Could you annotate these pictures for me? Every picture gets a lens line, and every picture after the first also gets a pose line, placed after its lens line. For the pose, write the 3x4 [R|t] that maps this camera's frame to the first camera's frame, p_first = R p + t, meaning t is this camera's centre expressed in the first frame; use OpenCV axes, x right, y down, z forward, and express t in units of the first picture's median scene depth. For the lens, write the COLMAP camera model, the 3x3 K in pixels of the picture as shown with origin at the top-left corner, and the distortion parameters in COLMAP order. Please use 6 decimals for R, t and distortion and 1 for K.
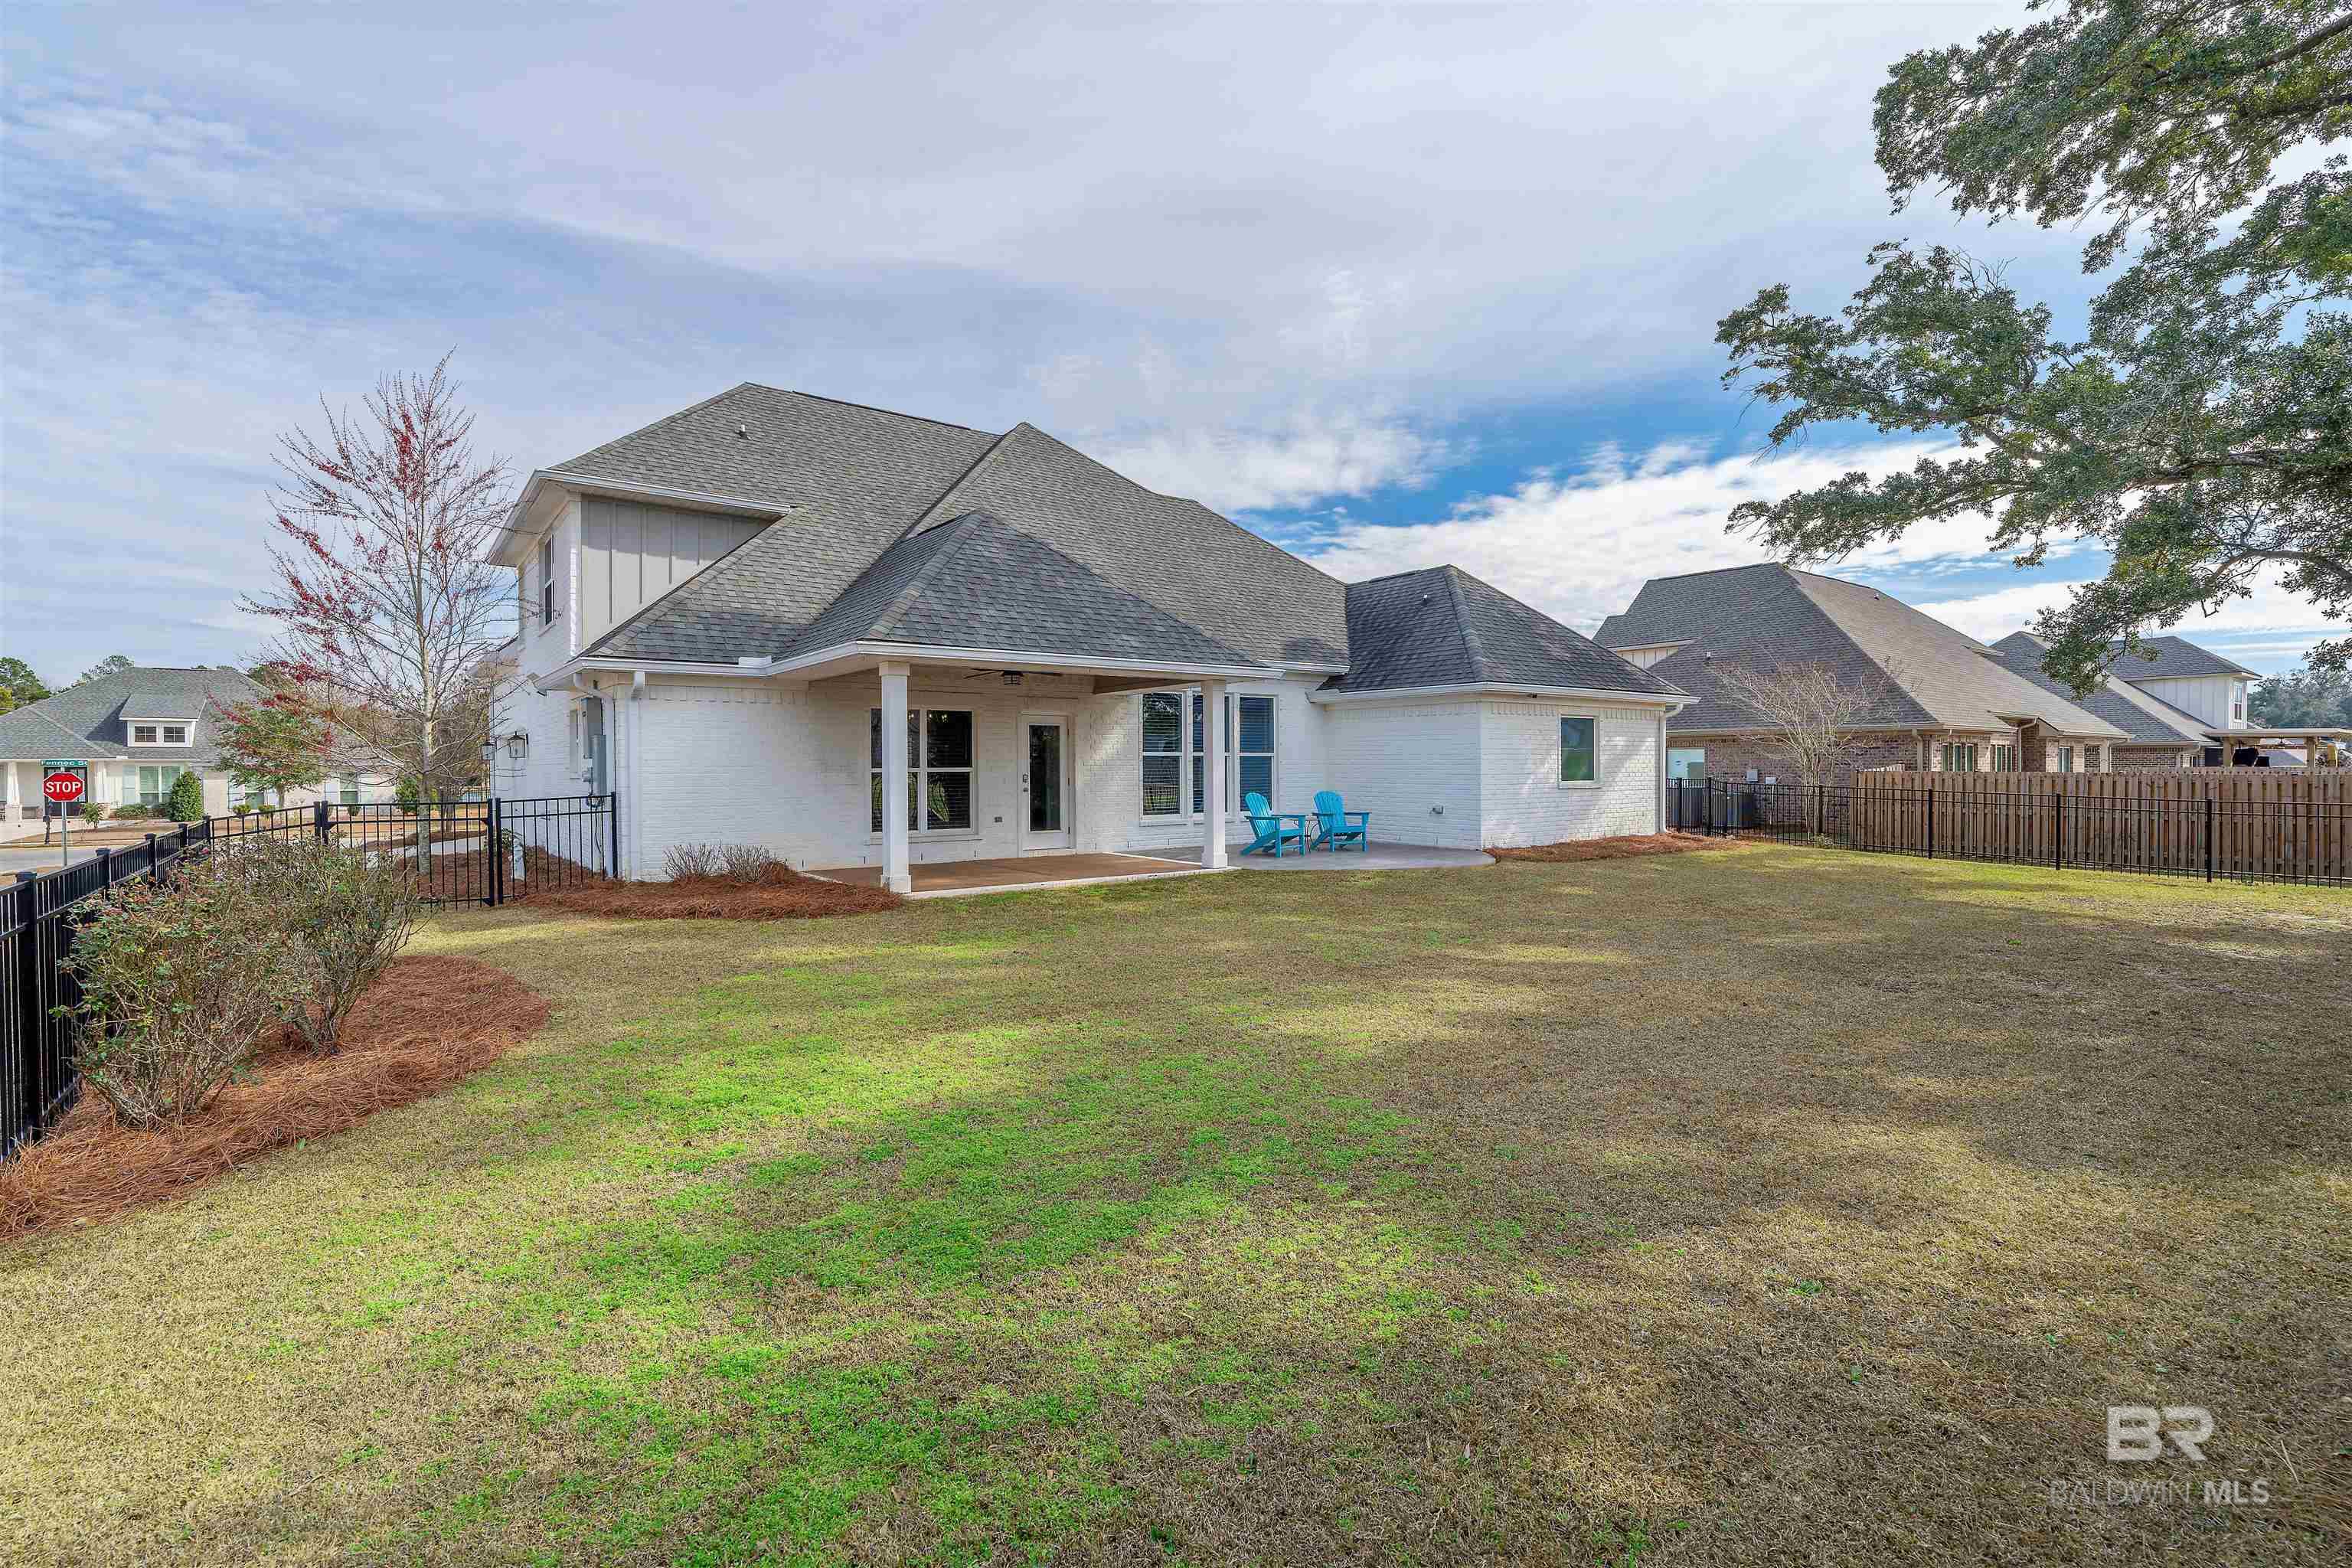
lens RADIAL K [[1061.0, 0, 1176.0], [0, 1061.0, 784.0], [0, 0, 1]] dist [-0.000917, -0.000098]
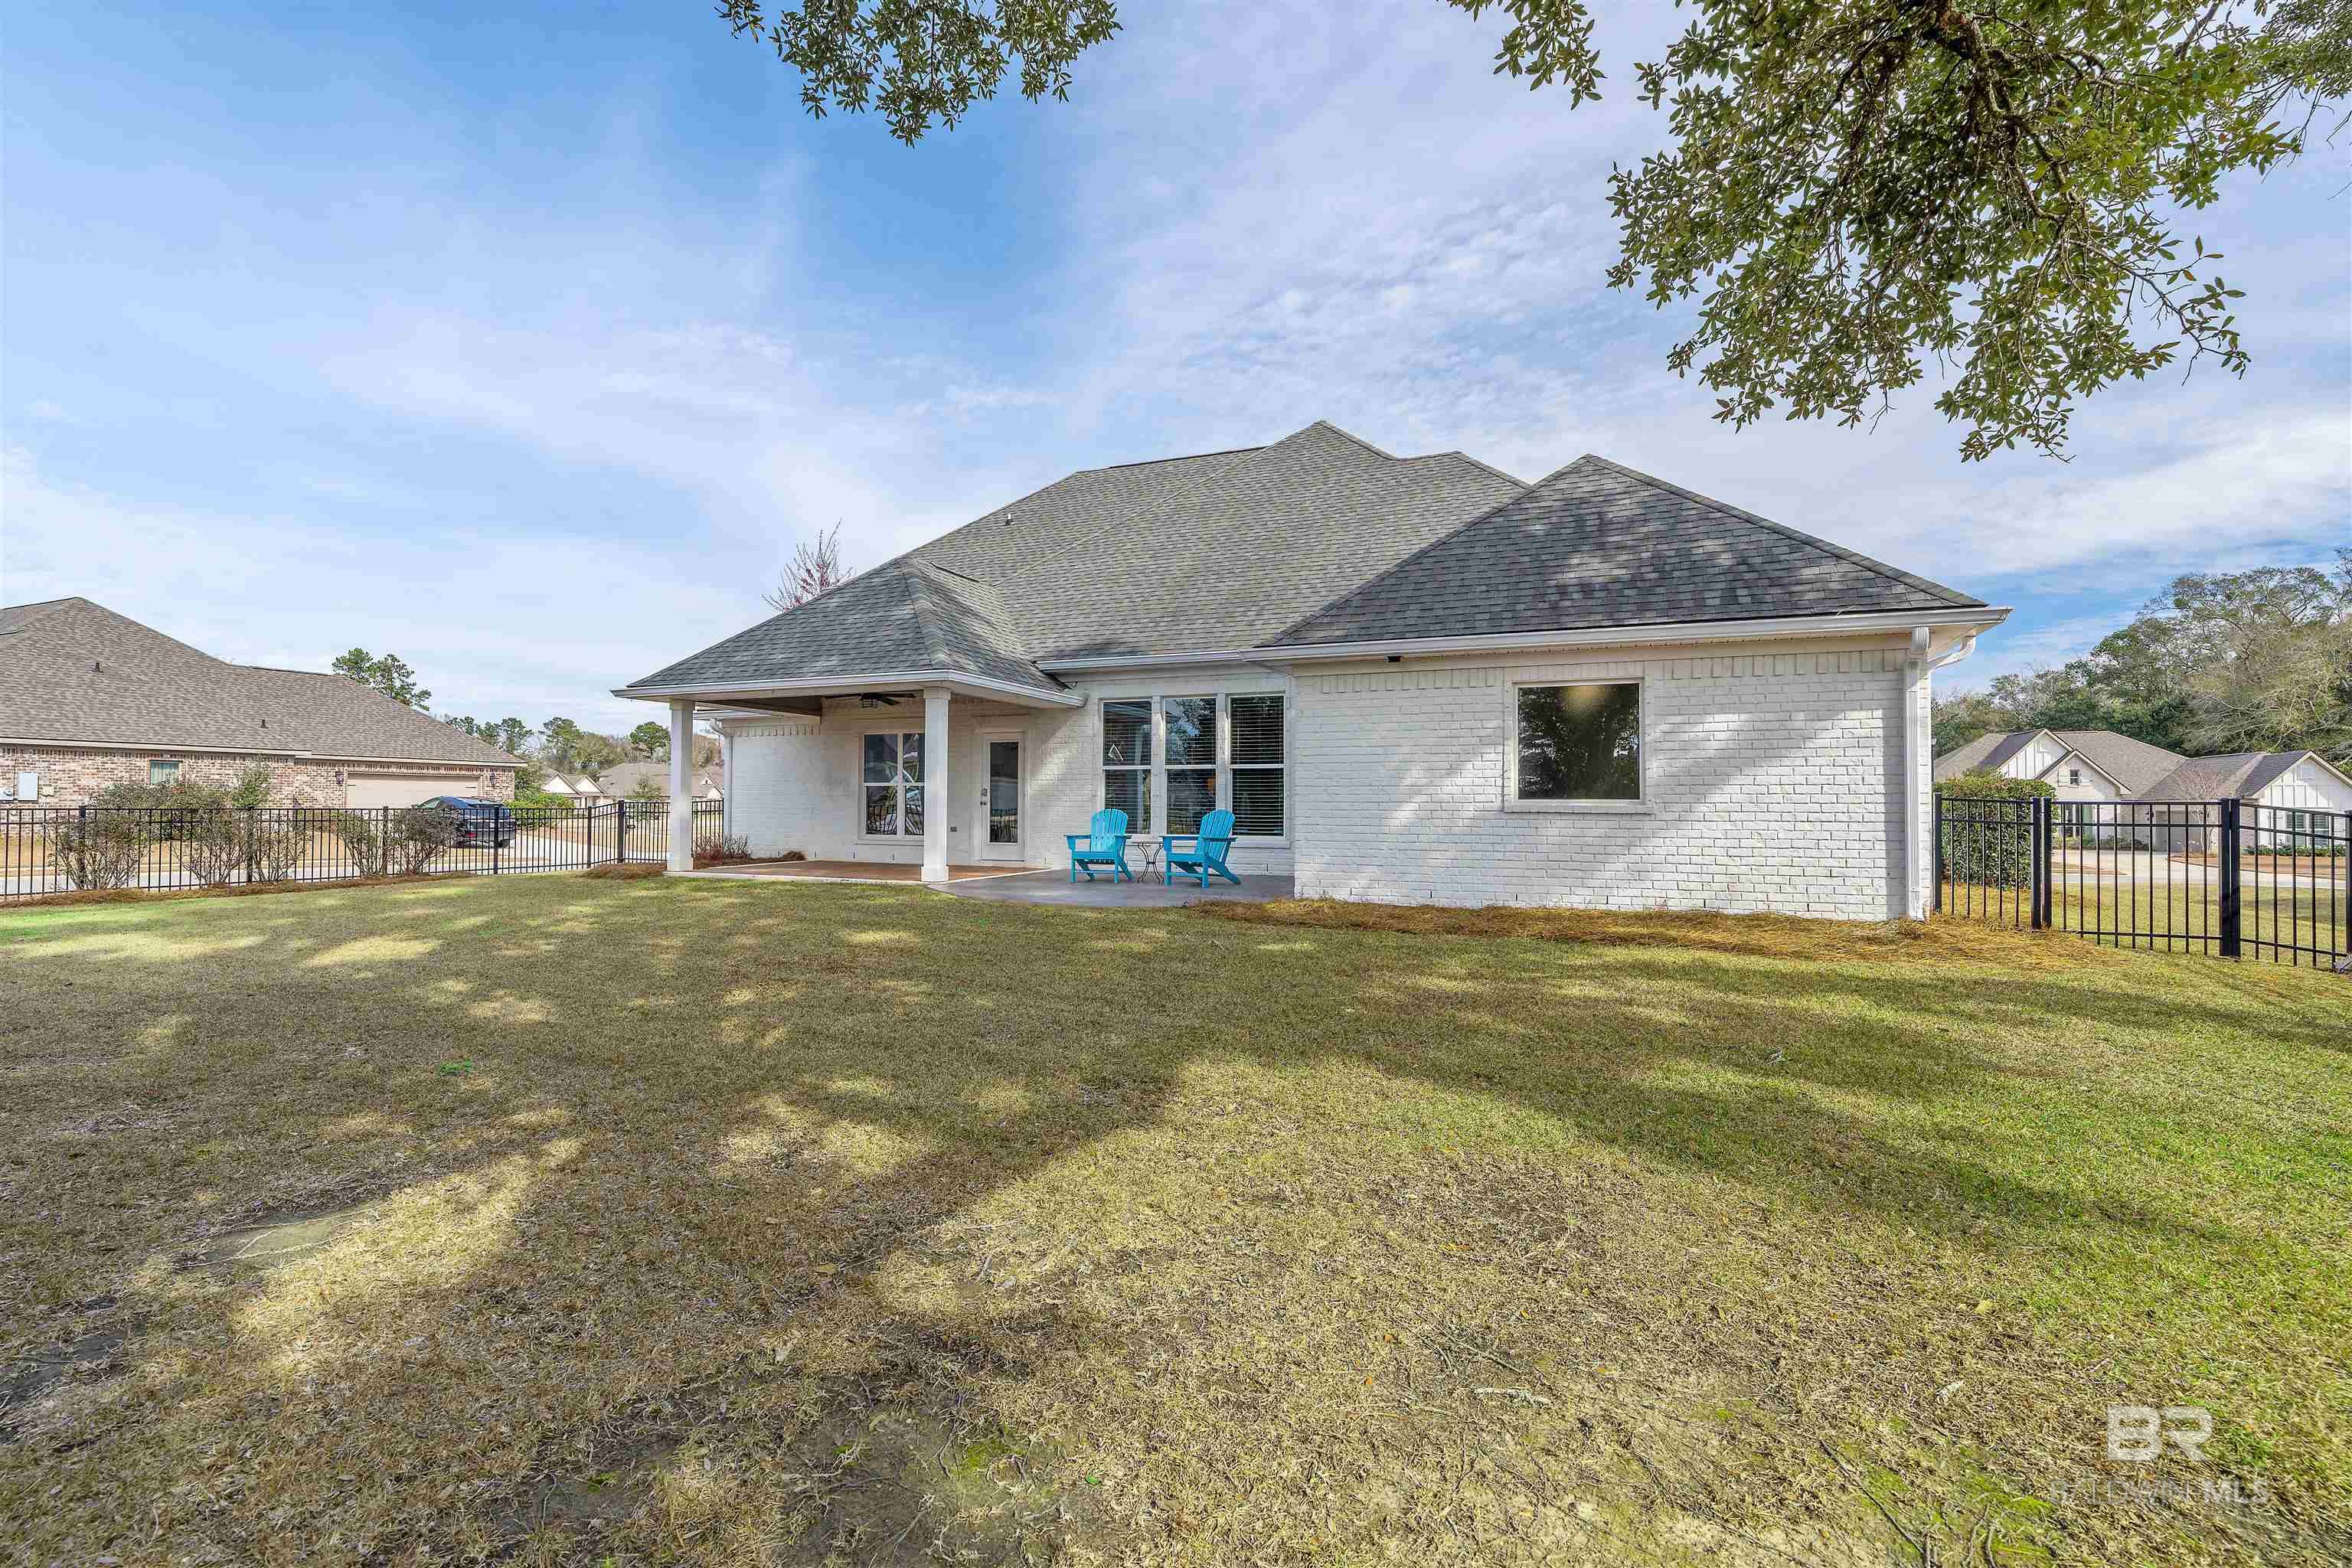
lens RADIAL K [[1061.0, 0, 1176.0], [0, 1061.0, 784.0], [0, 0, 1]] dist [-0.000917, -0.000098]
pose [[0.555451, -0.006134, -0.831527, 0.759032], [-0.019052, 0.999616, -0.020101, 0.002717], [0.831331, 0.027008, 0.555121, 0.528041]]
